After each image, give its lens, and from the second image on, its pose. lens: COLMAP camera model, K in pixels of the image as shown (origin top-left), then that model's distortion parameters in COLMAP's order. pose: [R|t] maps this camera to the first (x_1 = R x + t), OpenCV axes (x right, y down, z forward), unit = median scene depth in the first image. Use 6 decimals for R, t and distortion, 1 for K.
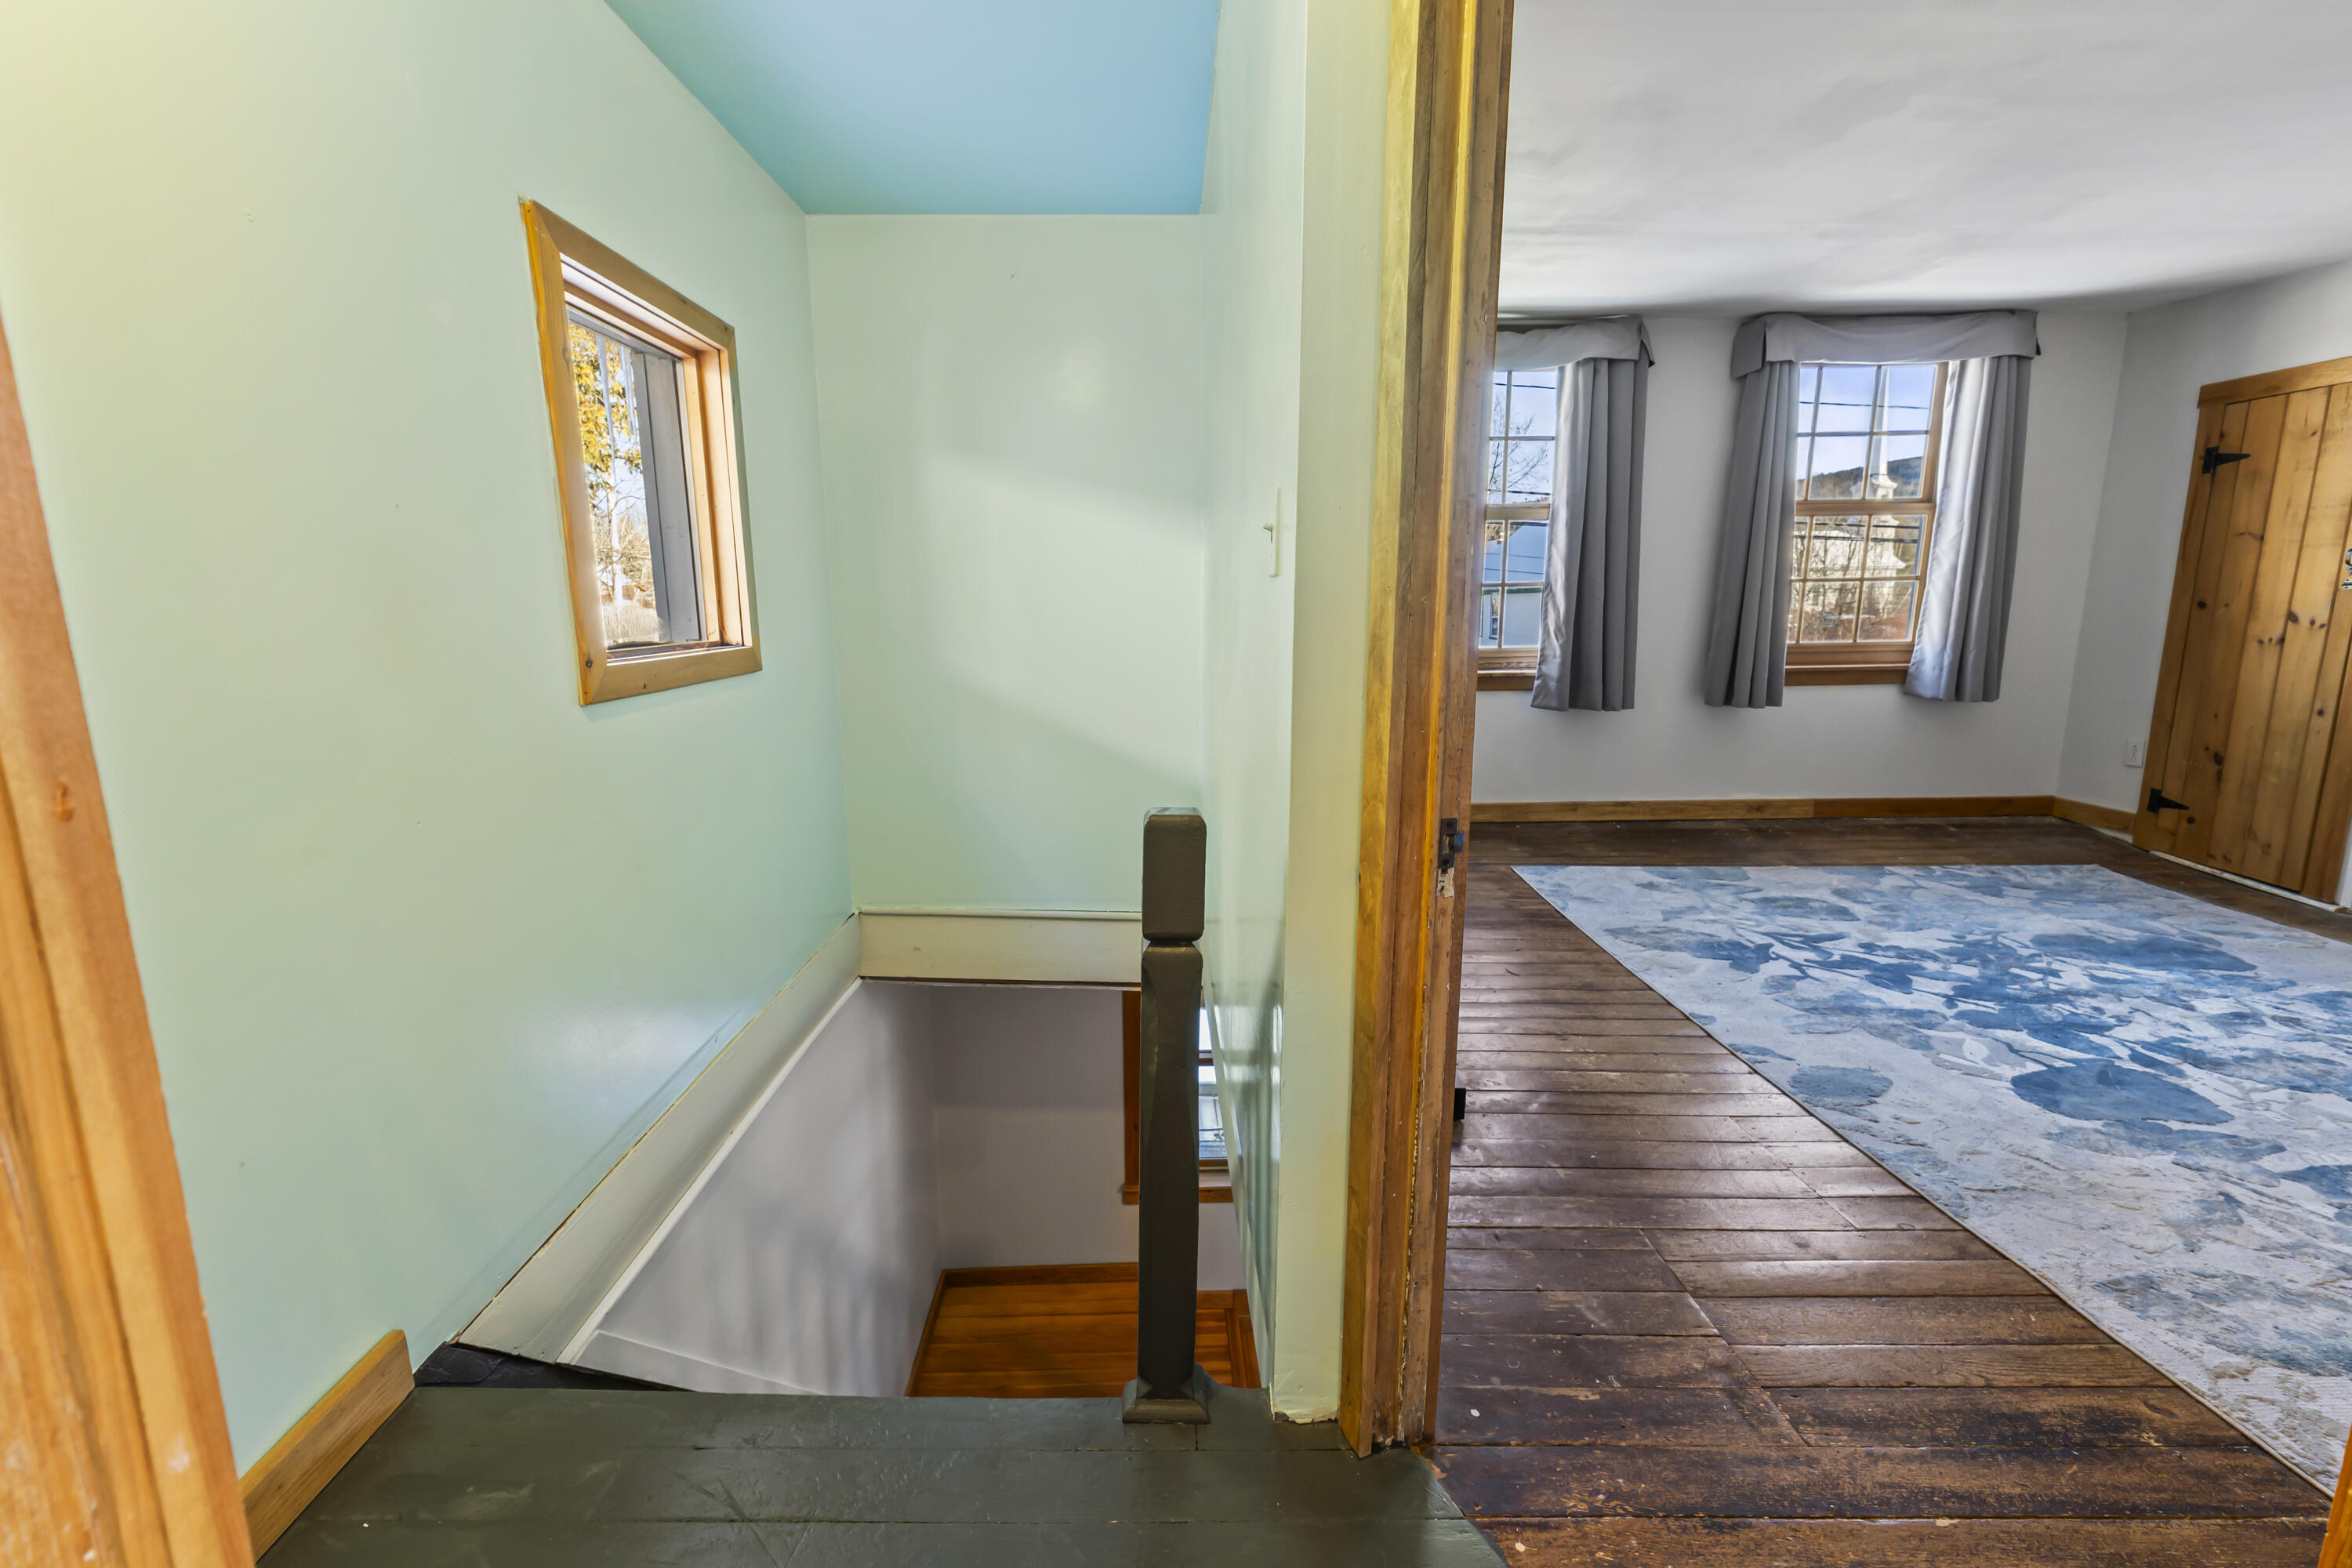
lens RADIAL K [[1000.9, 0, 1168.3], [0, 1000.9, 779.3], [0, 0, 1]] dist [0.007351, 0.000301]
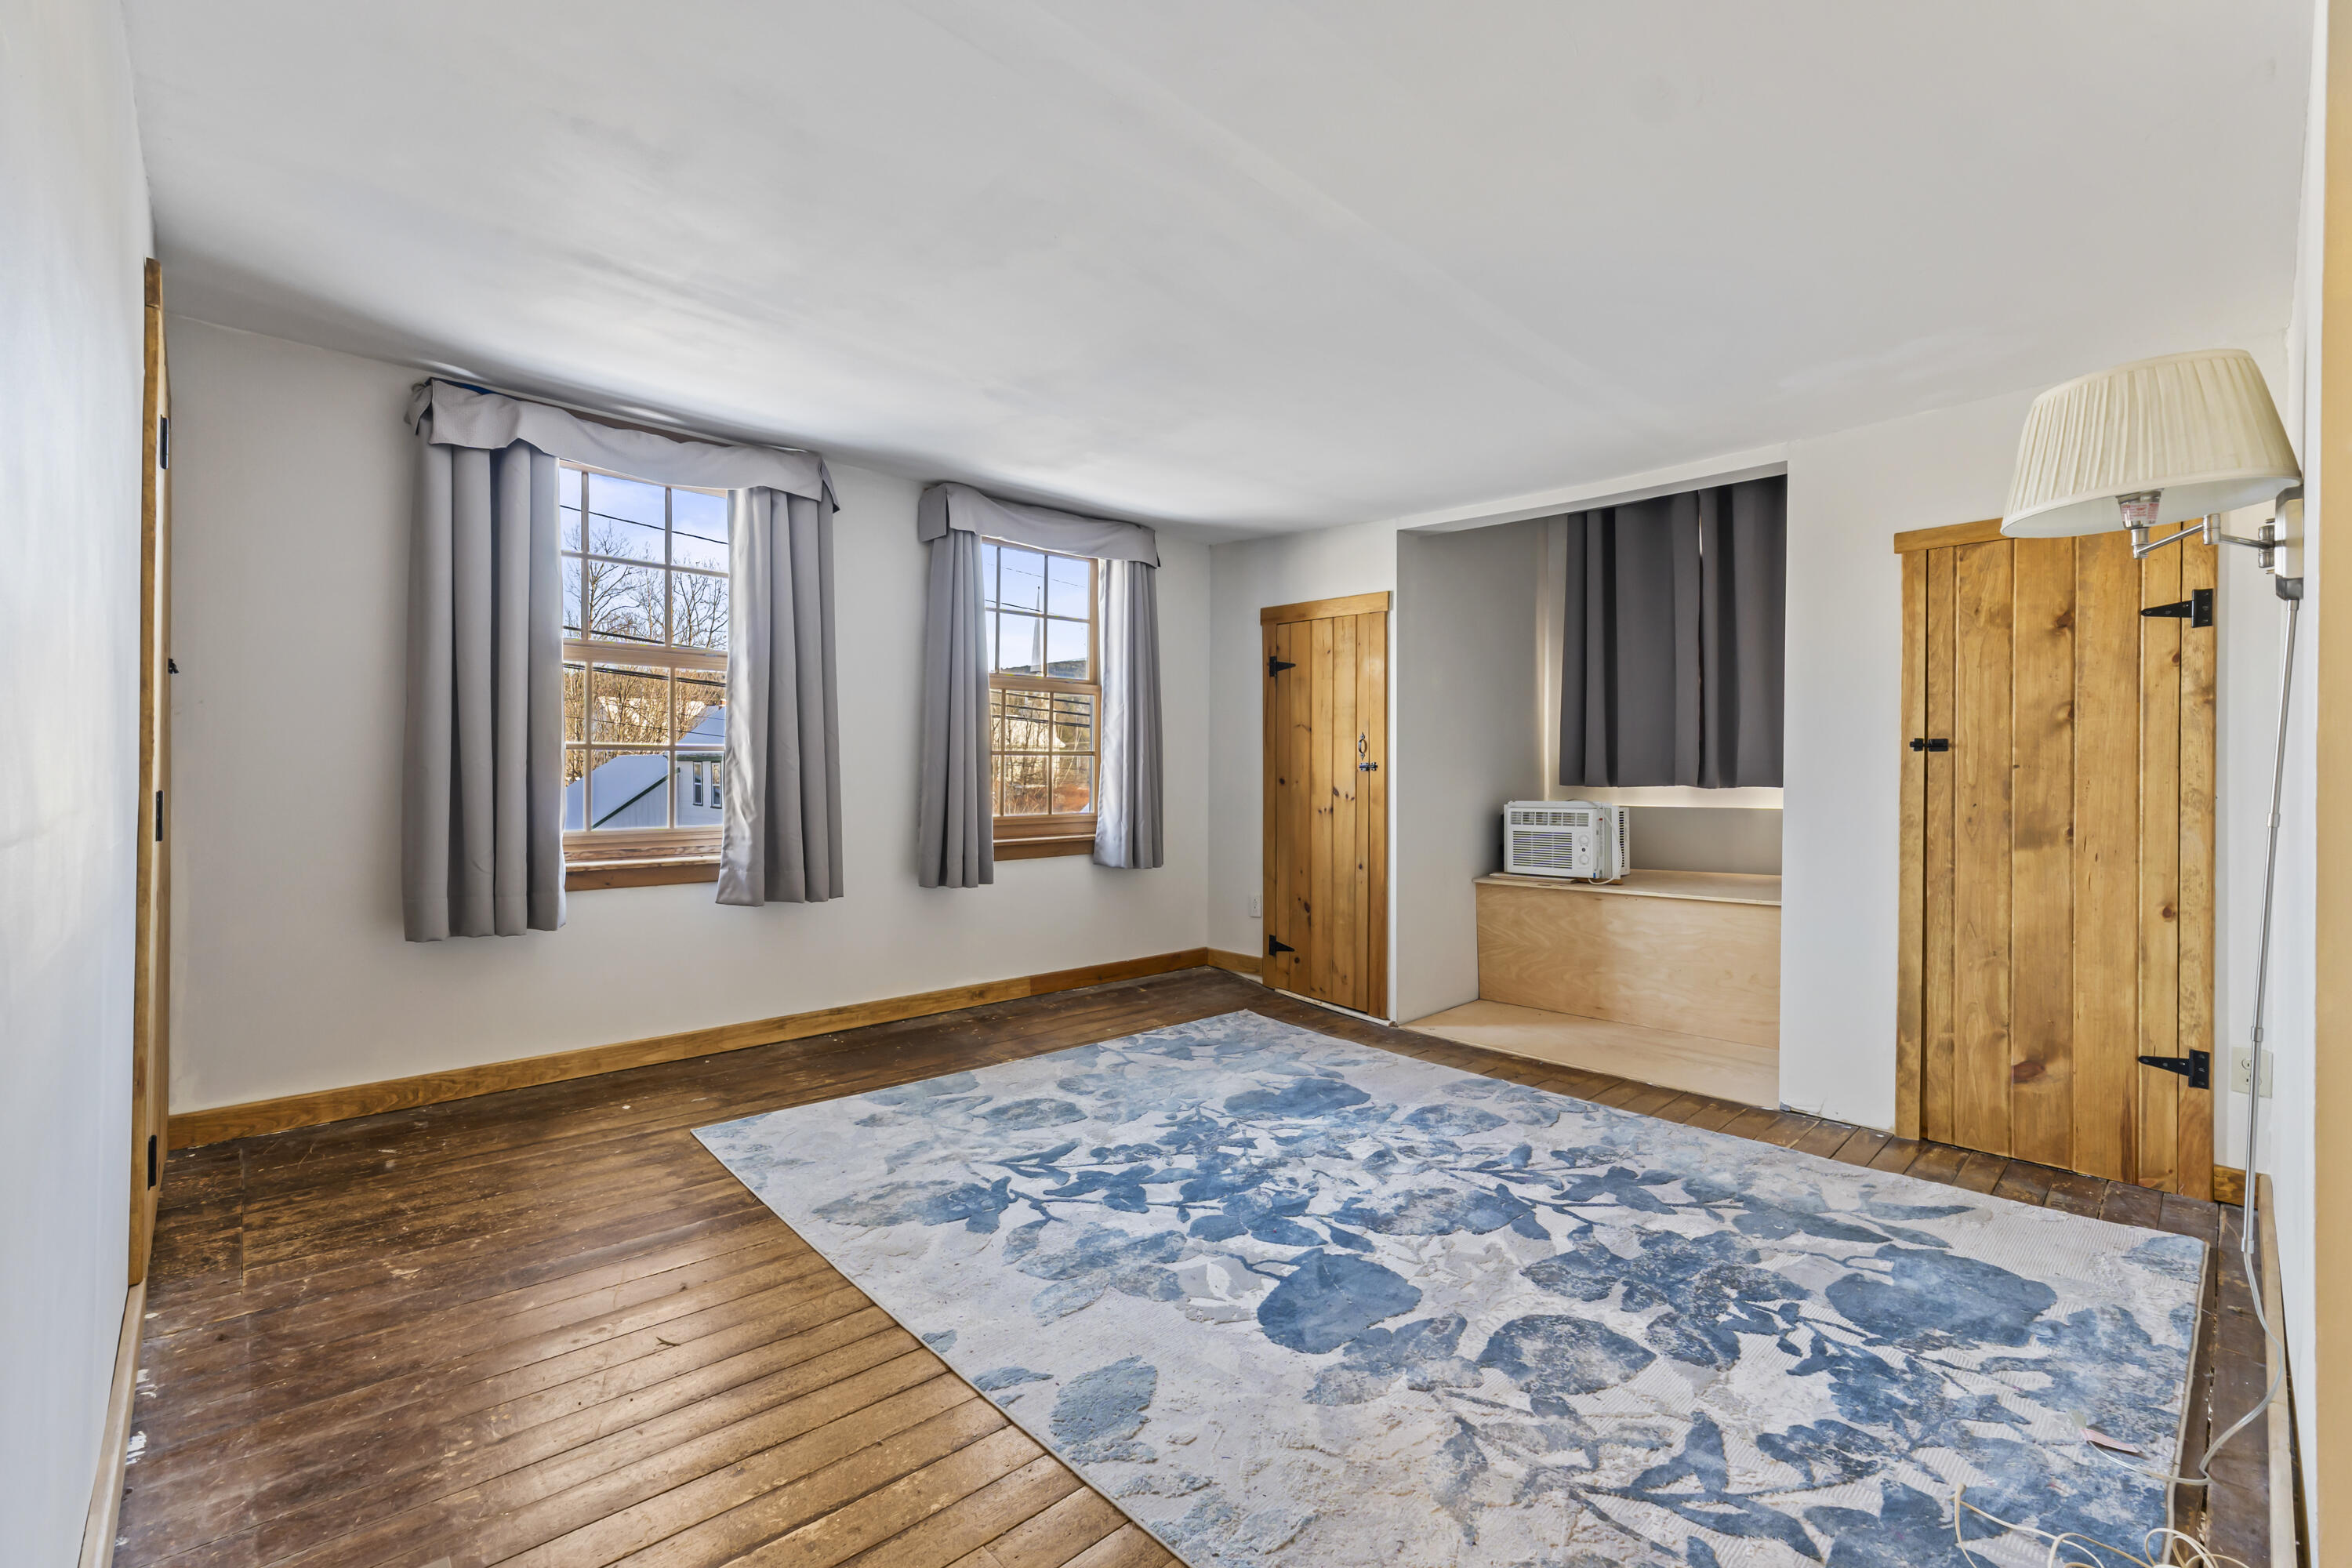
lens RADIAL K [[1051.6, 0, 1176.0], [0, 1051.6, 784.0], [0, 0, 1]] dist [-0.000598, -0.000091]
pose [[0.748767, 0.005115, 0.662813, 0.113039], [0.102359, 0.987082, -0.123251, -0.034223], [-0.654882, 0.160132, 0.738571, 0.191770]]
